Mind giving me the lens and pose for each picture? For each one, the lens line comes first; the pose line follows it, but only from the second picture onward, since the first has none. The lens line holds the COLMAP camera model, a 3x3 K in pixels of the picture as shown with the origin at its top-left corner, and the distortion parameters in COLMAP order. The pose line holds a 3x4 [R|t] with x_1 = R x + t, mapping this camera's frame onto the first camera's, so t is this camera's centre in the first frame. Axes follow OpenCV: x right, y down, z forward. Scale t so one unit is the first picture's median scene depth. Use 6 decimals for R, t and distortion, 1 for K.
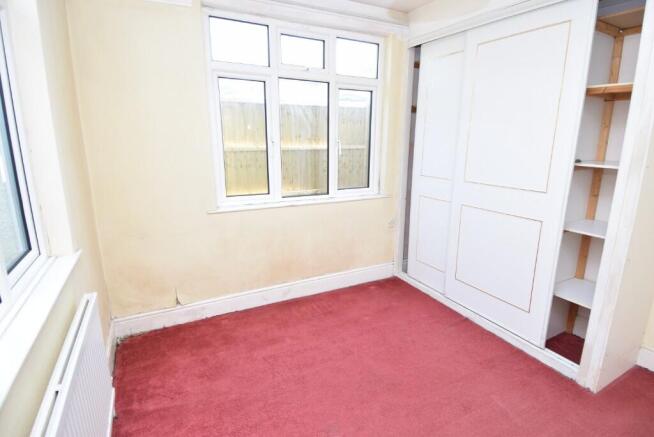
lens RADIAL K [[344.7, 0, 326.3], [0, 344.7, 218.2], [0, 0, 1]] dist [0.021134, -0.009478]
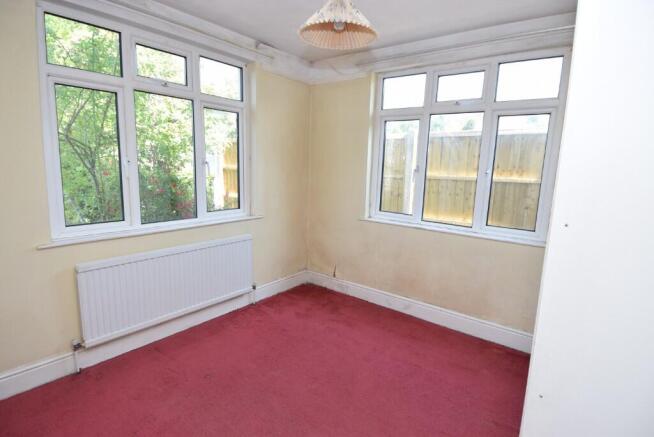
lens RADIAL K [[344.7, 0, 331.9], [0, 344.7, 218.2], [0, 0, 1]] dist [0.021134, -0.009478]
pose [[0.410670, 0.158018, -0.897987, 0.793059], [-0.234607, 0.970020, 0.063403, -0.076102], [0.881084, 0.184637, 0.435430, 0.290211]]
